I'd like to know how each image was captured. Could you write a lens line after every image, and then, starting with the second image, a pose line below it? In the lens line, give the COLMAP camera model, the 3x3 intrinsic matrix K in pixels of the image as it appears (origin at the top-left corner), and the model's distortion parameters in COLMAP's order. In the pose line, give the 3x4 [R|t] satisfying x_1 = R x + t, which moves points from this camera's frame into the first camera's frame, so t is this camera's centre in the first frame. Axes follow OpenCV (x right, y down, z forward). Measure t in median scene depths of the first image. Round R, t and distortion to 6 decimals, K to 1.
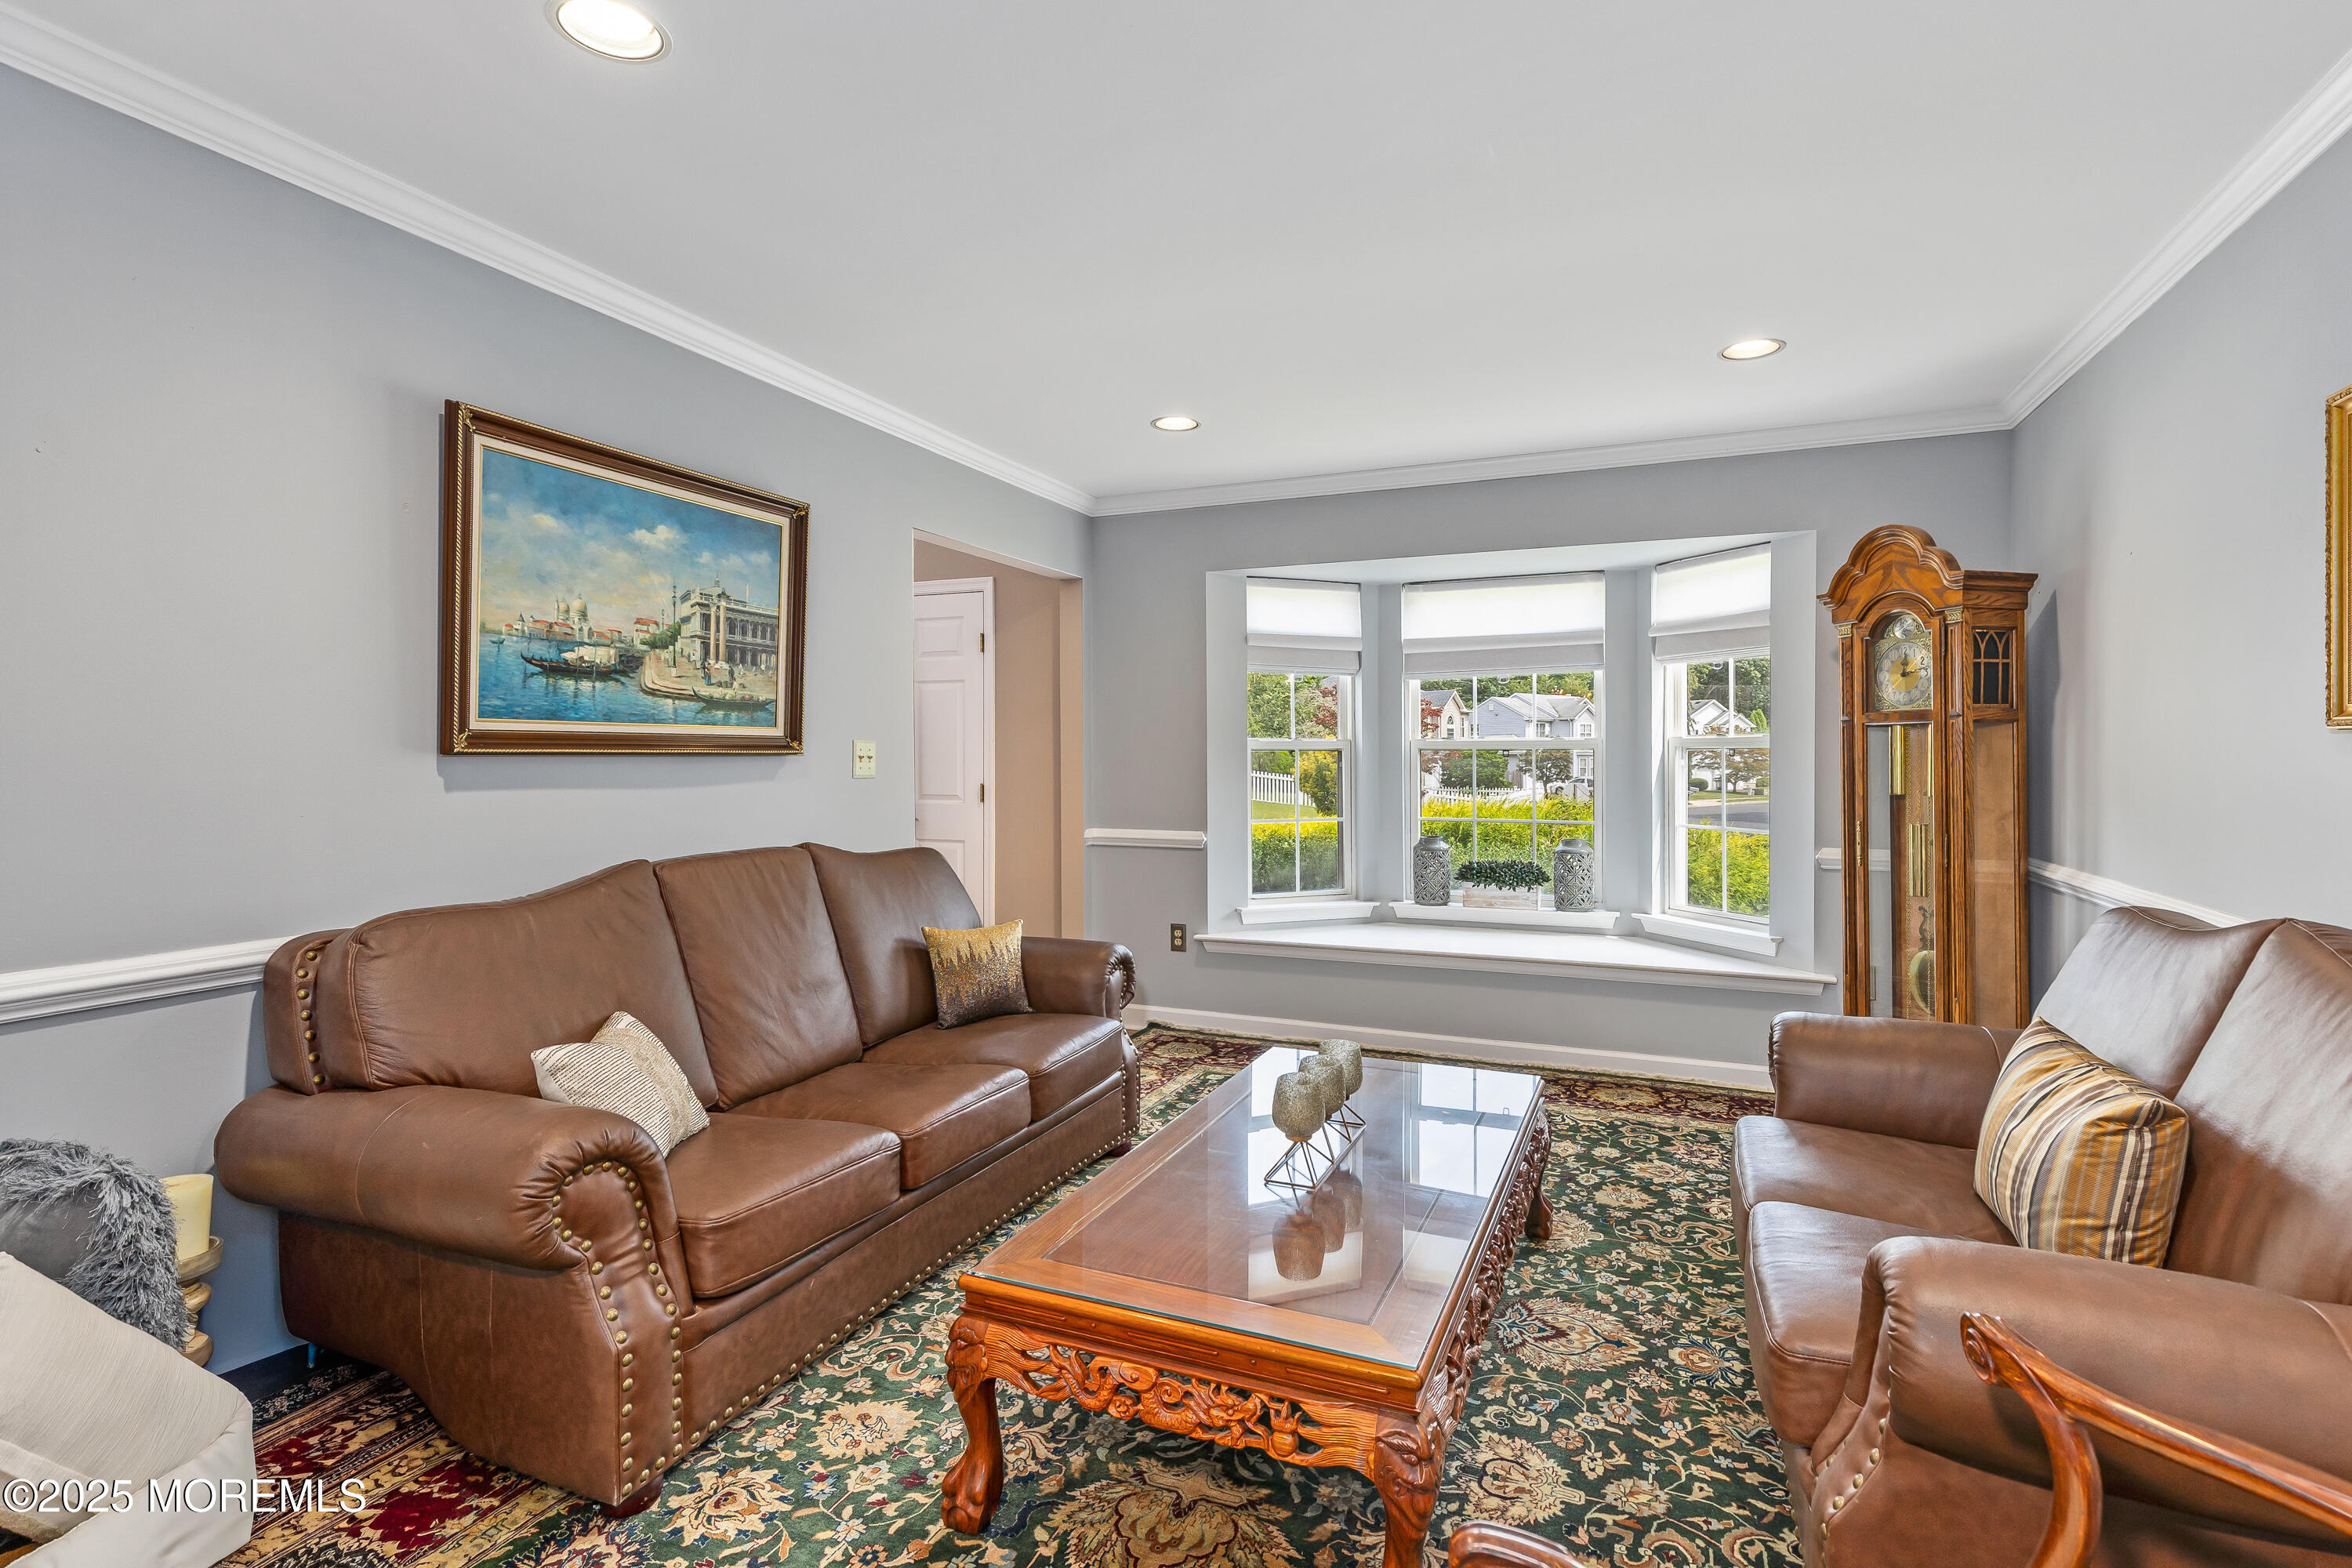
lens RADIAL K [[1118.4, 0, 1190.0], [0, 1118.4, 756.7], [0, 0, 1]] dist [0.031597, 0.000106]
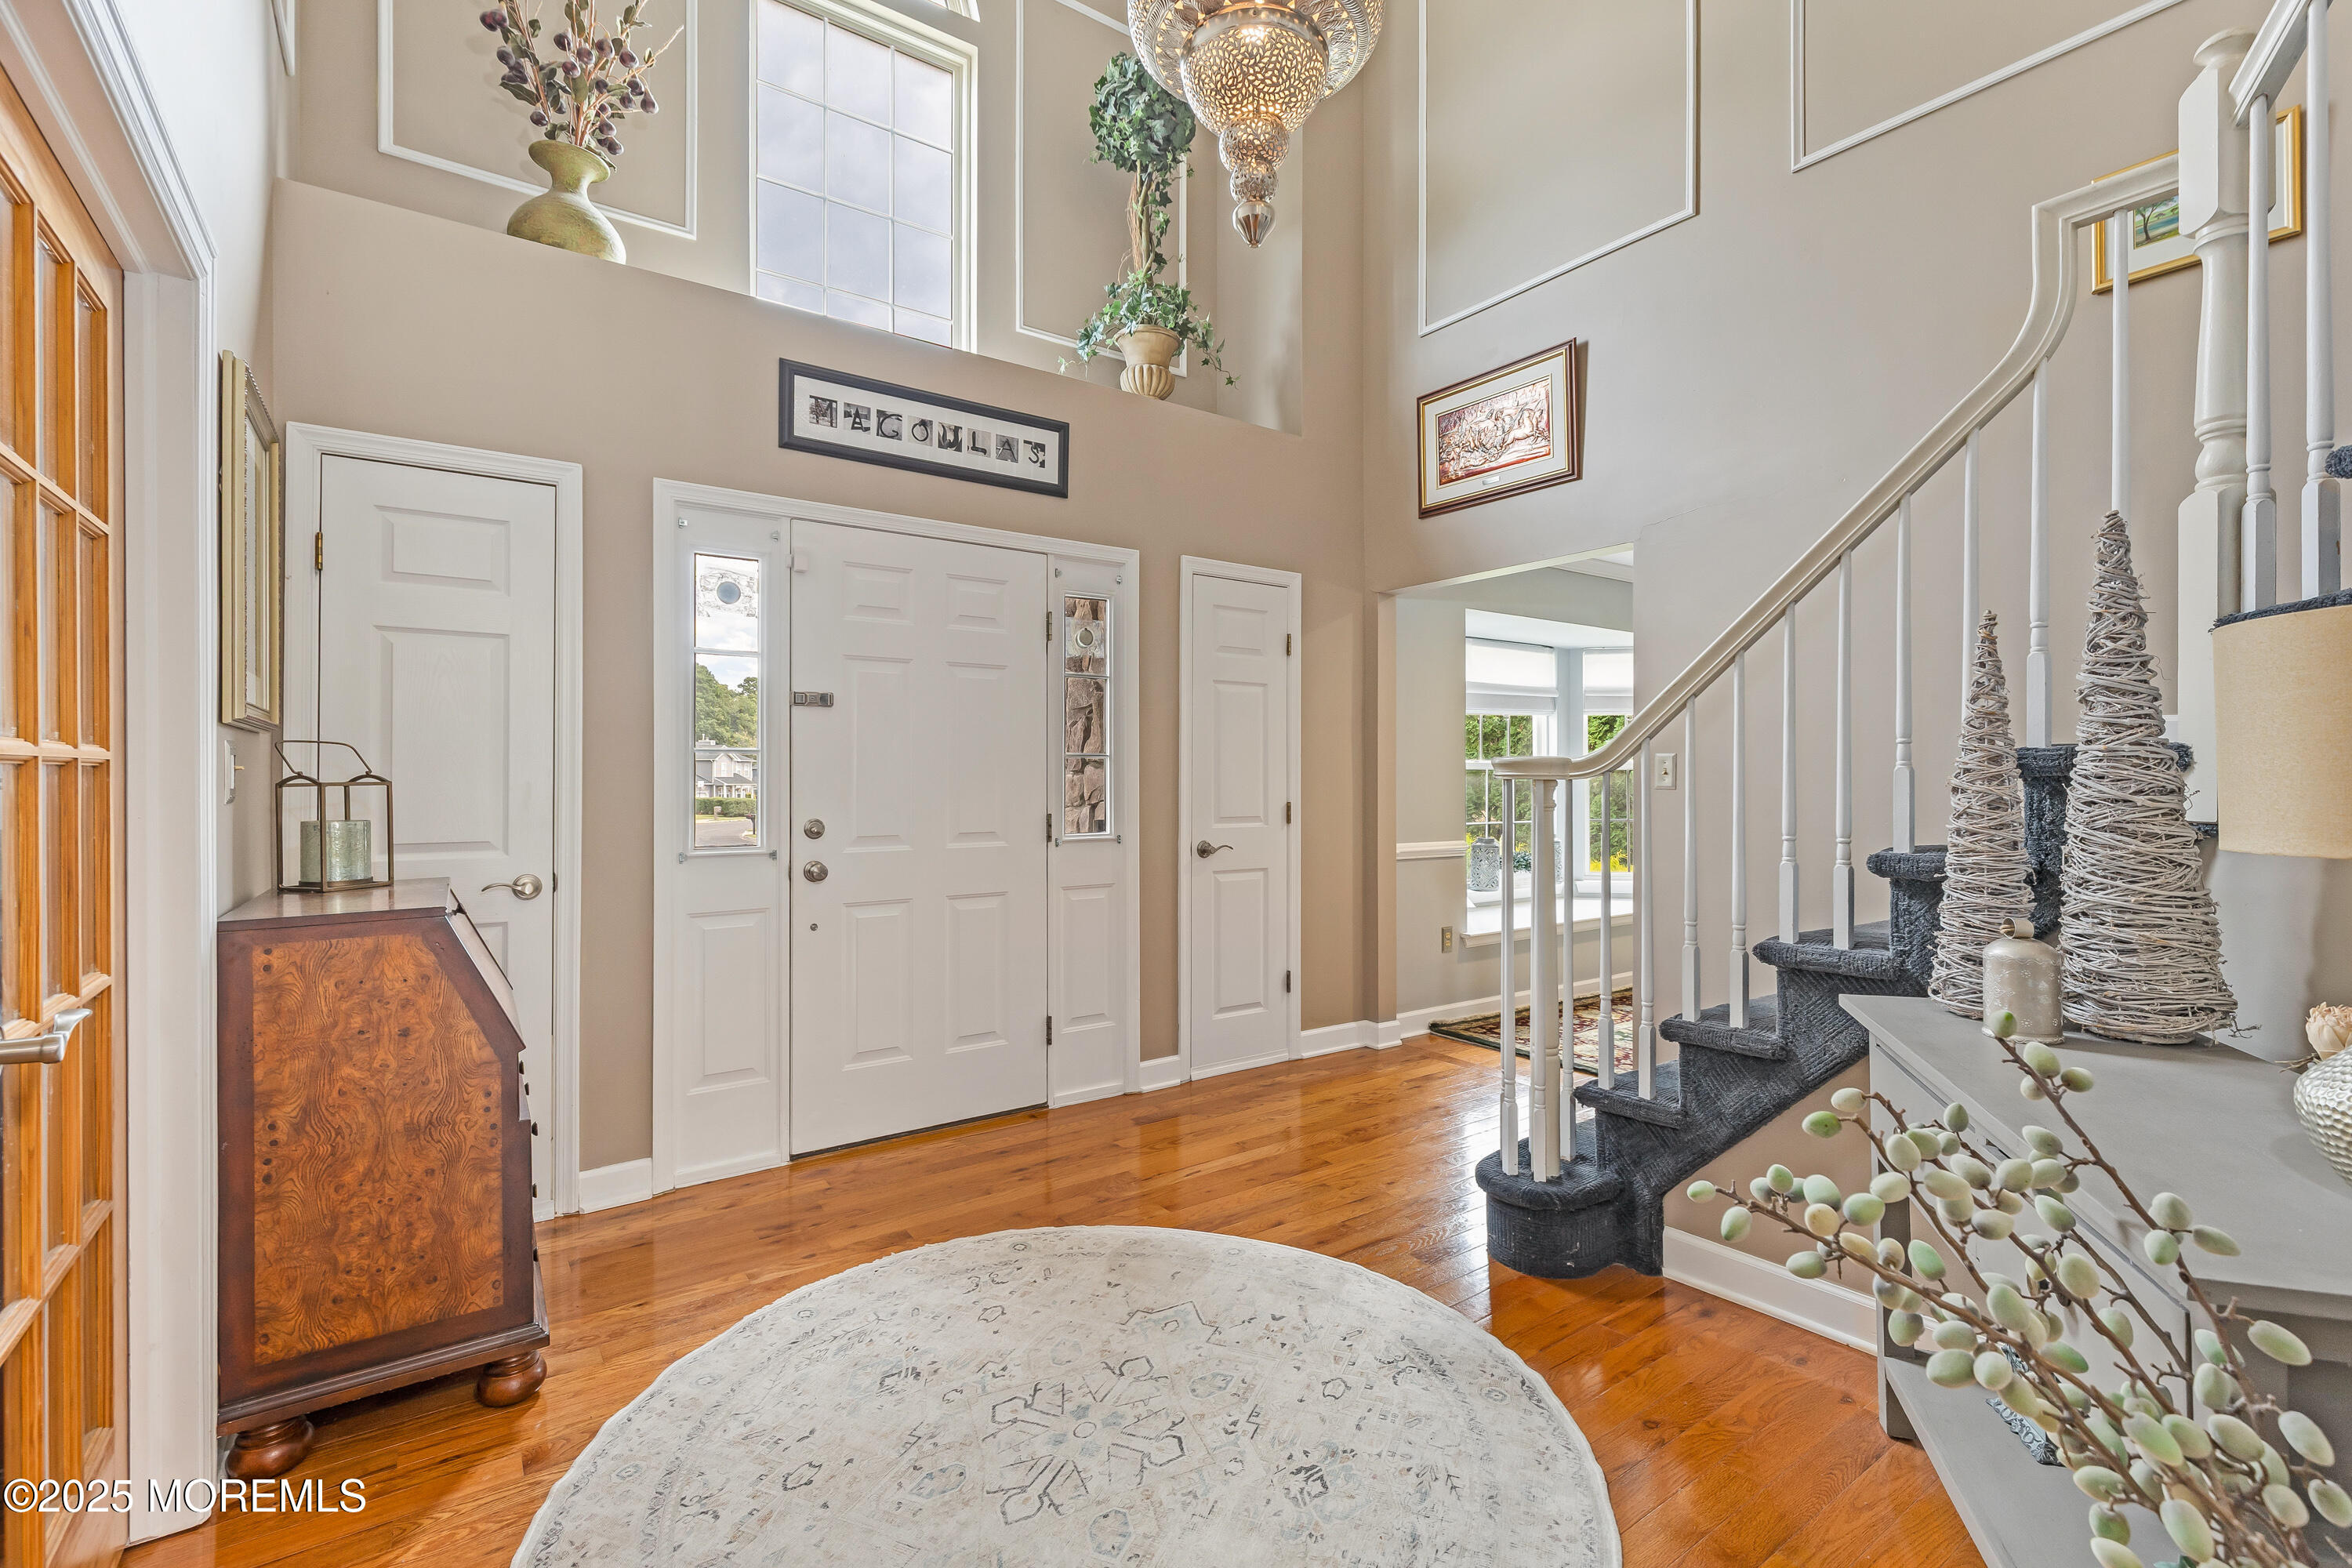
lens RADIAL K [[1044.3, 0, 1179.7], [0, 1044.3, 755.0], [0, 0, 1]] dist [0.000183, -0.000346]
pose [[0.512114, 0.022338, 0.858627, -0.991796], [0.006615, 0.999530, -0.029949, 0.011156], [-0.858892, 0.021017, 0.511726, 0.684864]]
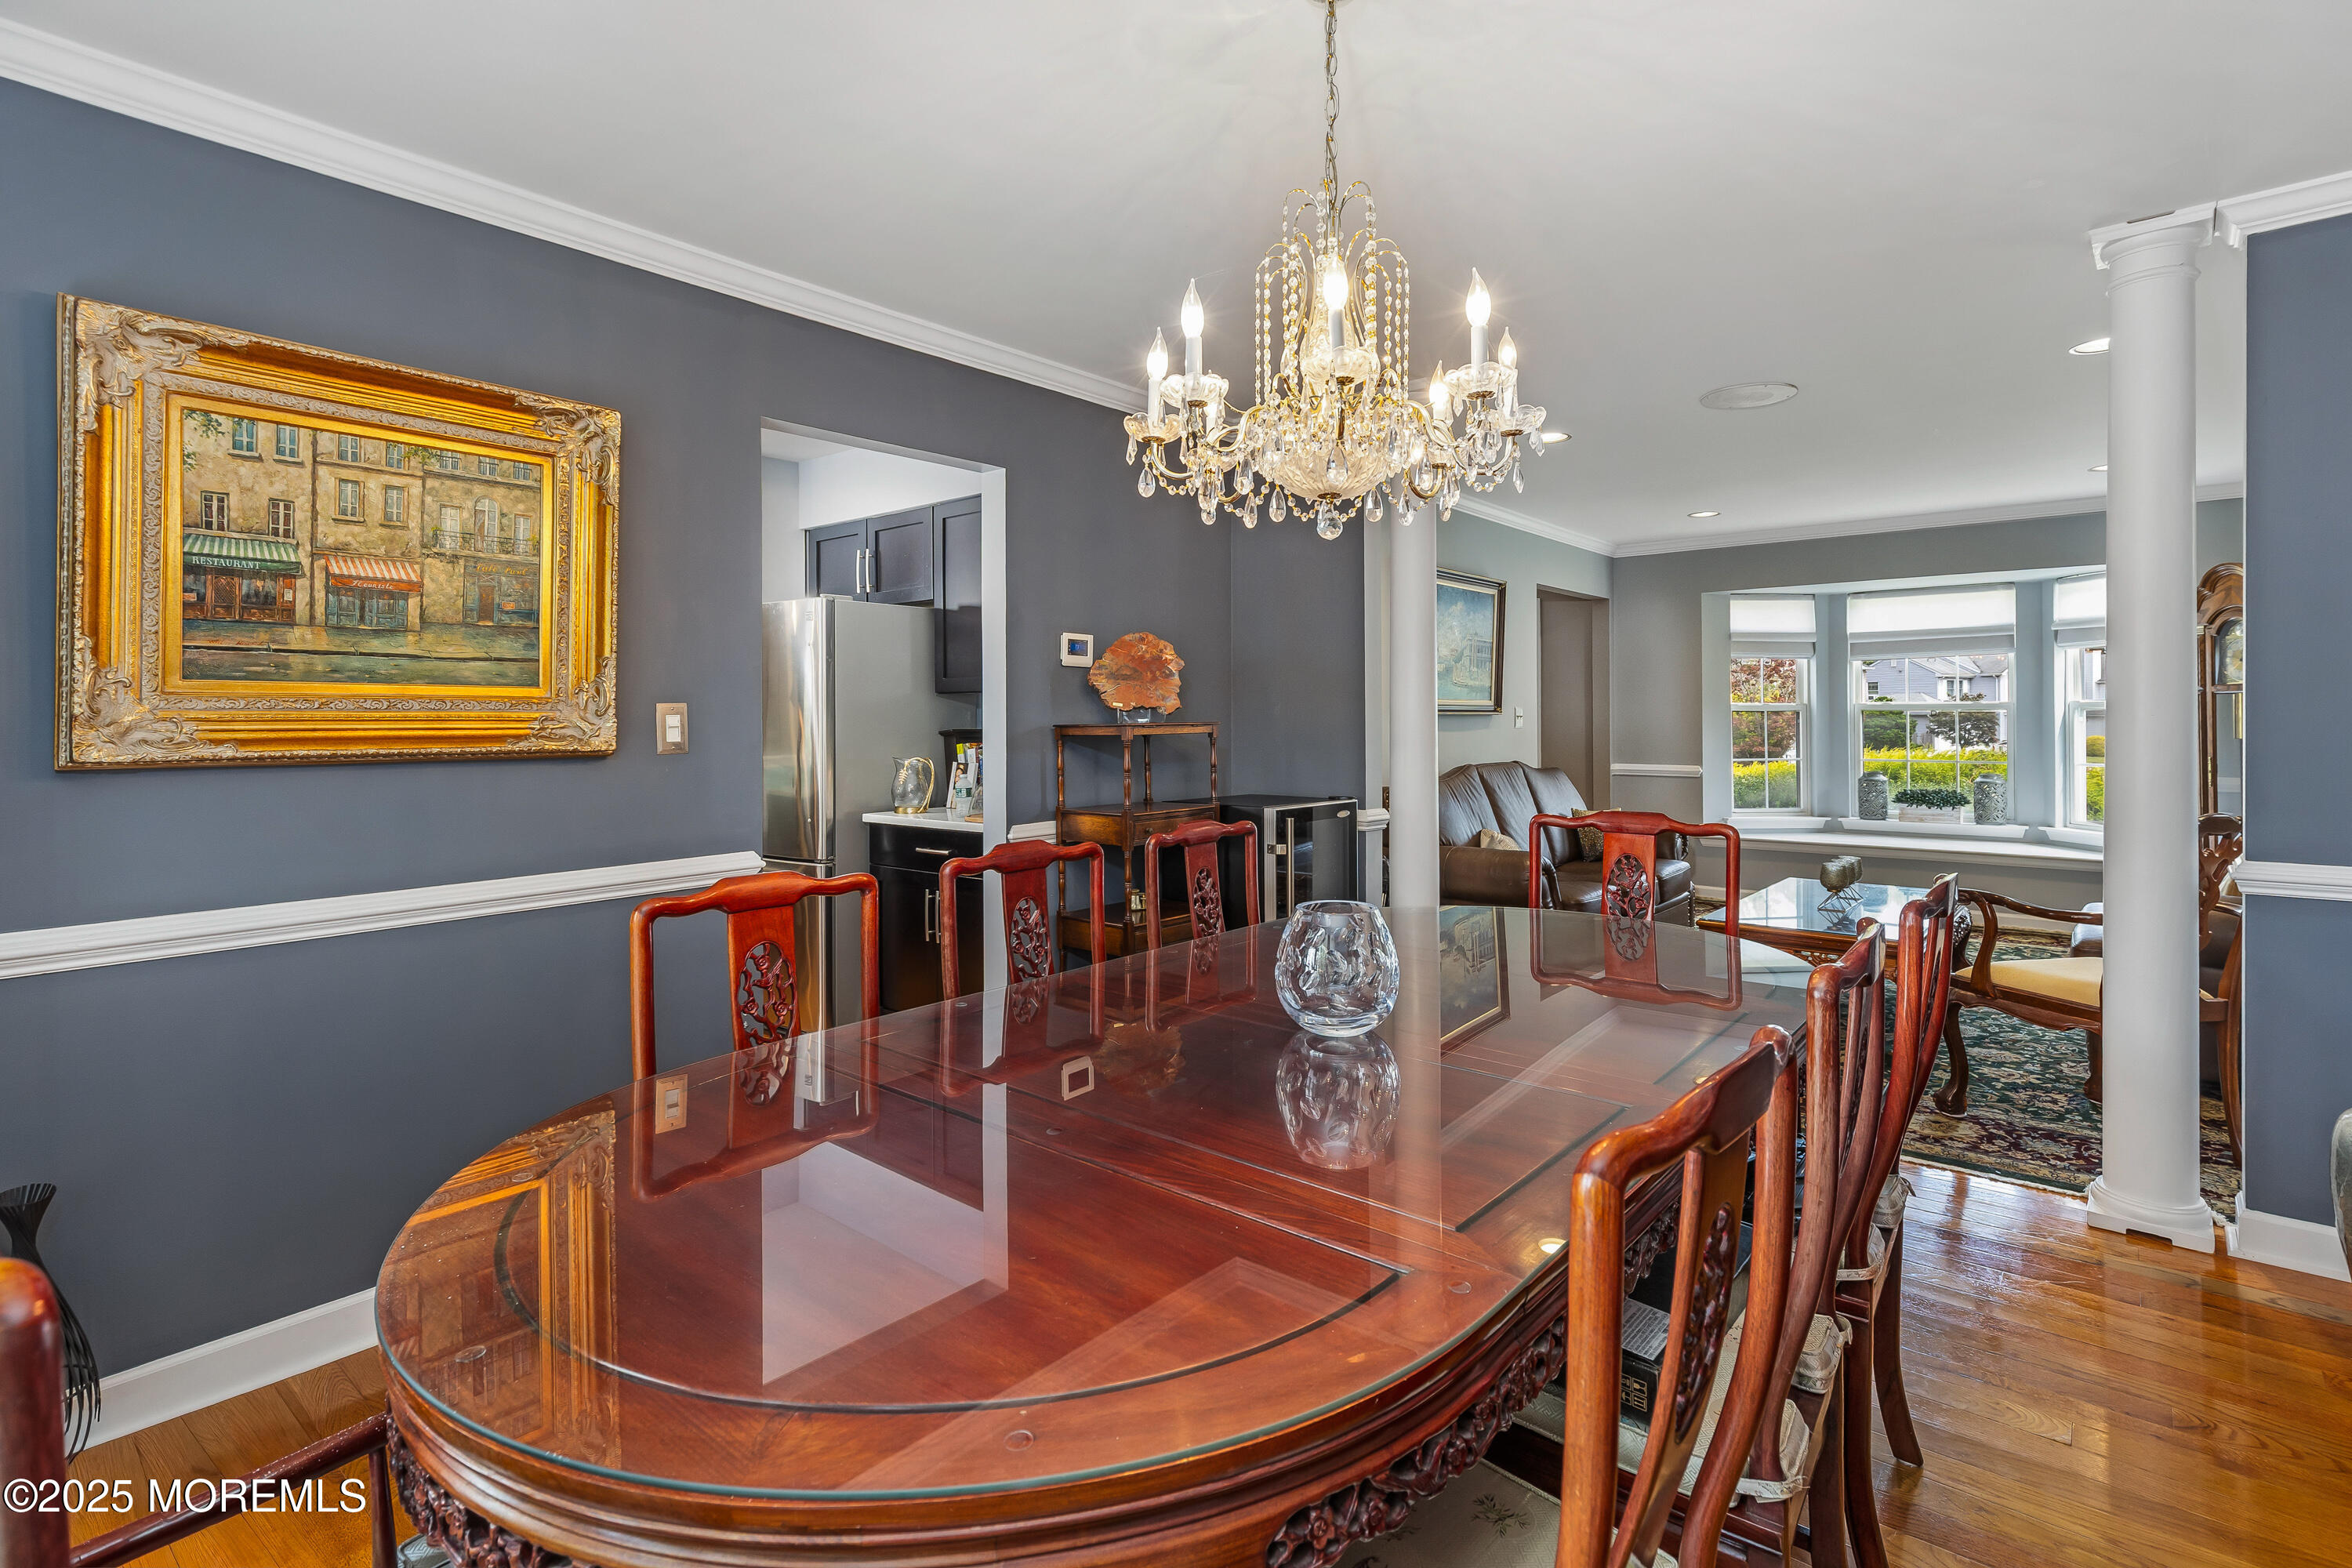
lens RADIAL K [[1092.6, 0, 1180.5], [0, 1092.6, 715.3], [0, 0, 1]] dist [0.002278, 0.000231]
pose [[0.950967, -0.002517, -0.309282, -0.195215], [0.001128, 0.999988, -0.004669, 0.005113], [0.309290, 0.004091, 0.950959, -0.606561]]
